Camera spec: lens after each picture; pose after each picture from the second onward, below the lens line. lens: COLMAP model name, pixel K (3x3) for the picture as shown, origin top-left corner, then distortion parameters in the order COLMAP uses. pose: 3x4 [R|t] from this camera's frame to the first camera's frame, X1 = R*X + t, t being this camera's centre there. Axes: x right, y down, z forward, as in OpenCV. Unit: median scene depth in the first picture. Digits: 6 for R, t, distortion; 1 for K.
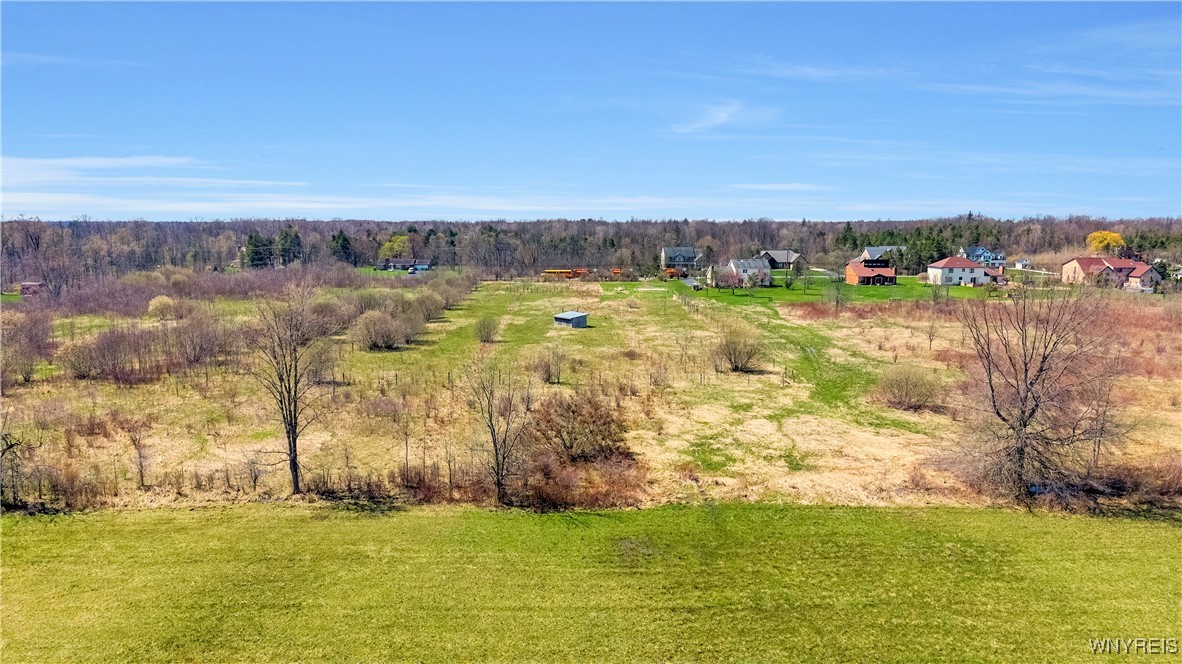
lens RADIAL K [[796.1, 0, 591.0], [0, 796.1, 332.0], [0, 0, 1]] dist [-0.000226, -0.001405]
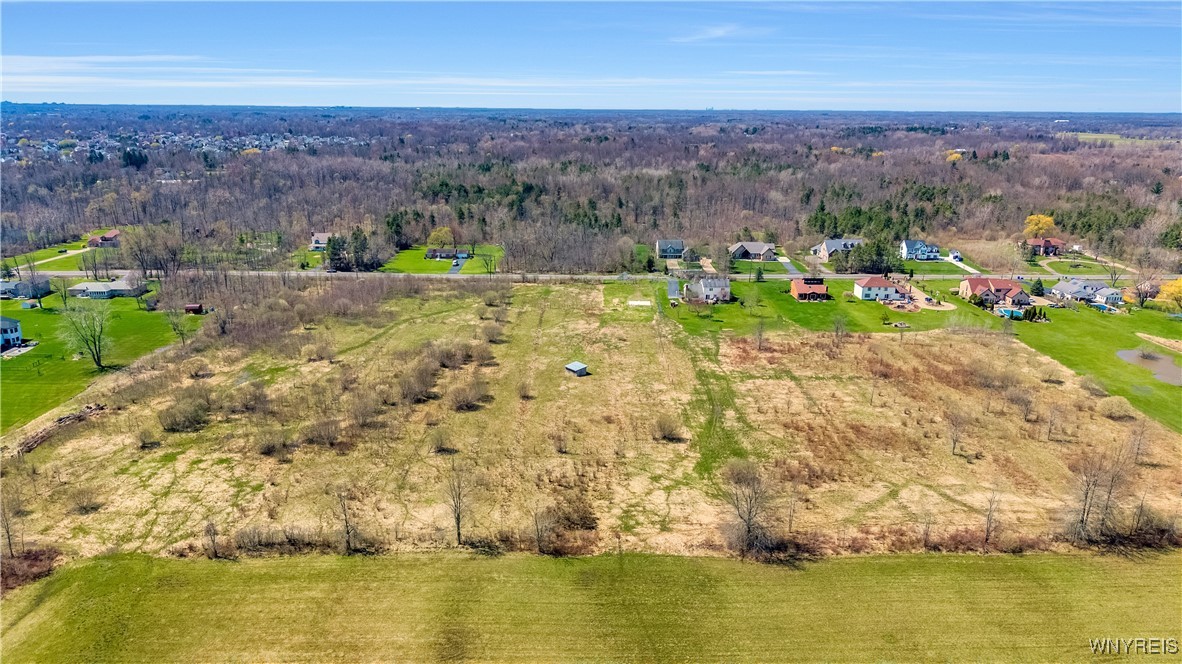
lens RADIAL K [[788.7, 0, 591.0], [0, 788.7, 332.0], [0, 0, 1]] dist [0.028367, -0.033236]
pose [[0.999672, 0.012620, -0.022287, 0.085513], [-0.009337, 0.989867, 0.141687, -0.727306], [0.023849, -0.141433, 0.989661, -1.222327]]
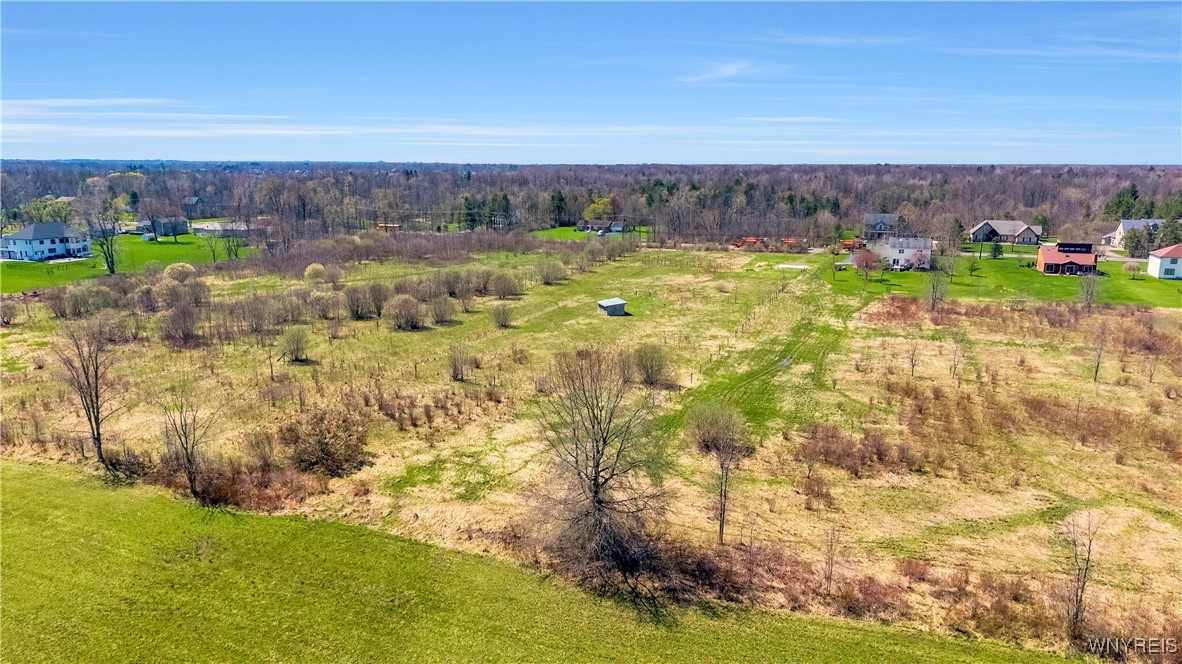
lens RADIAL K [[796.1, 0, 591.0], [0, 796.1, 332.0], [0, 0, 1]] dist [-0.000226, -0.001405]
pose [[0.924178, 0.079753, -0.373544, 0.809054], [-0.051948, 0.995116, 0.083937, -0.162486], [0.378414, -0.058168, 0.923807, 0.041349]]
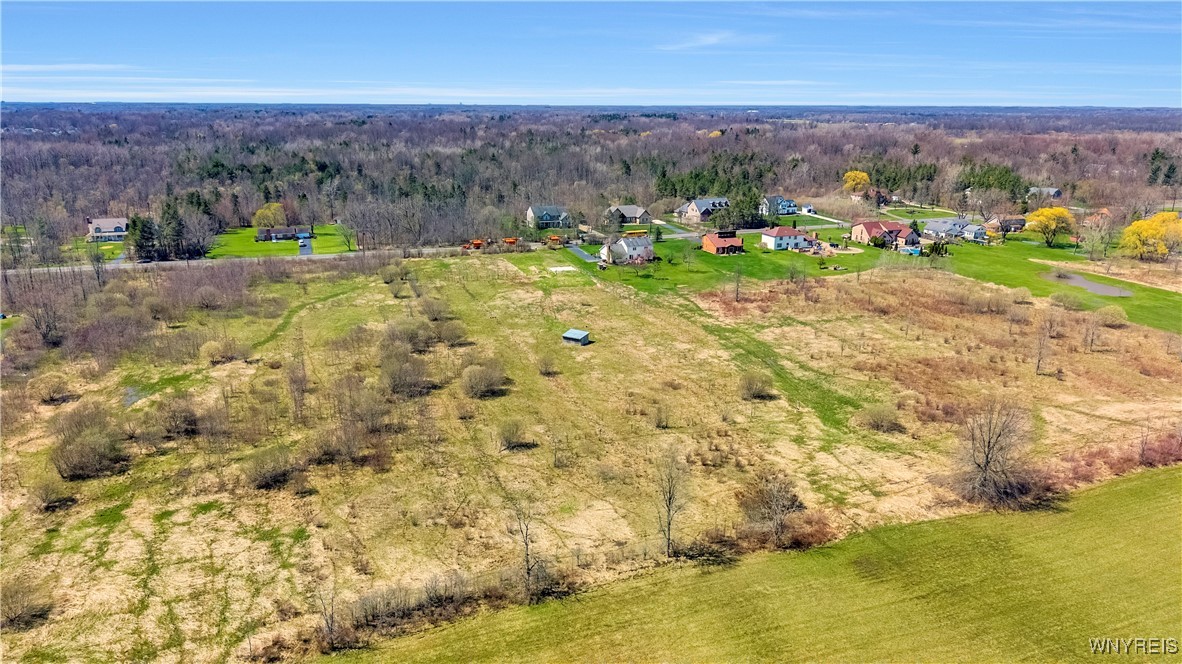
lens RADIAL K [[788.7, 0, 591.0], [0, 788.7, 332.0], [0, 0, 1]] dist [0.028367, -0.033236]
pose [[0.951191, -0.082932, 0.297252, -0.909879], [0.038493, 0.987576, 0.152356, -0.520972], [-0.306194, -0.133477, 0.942565, -0.520224]]
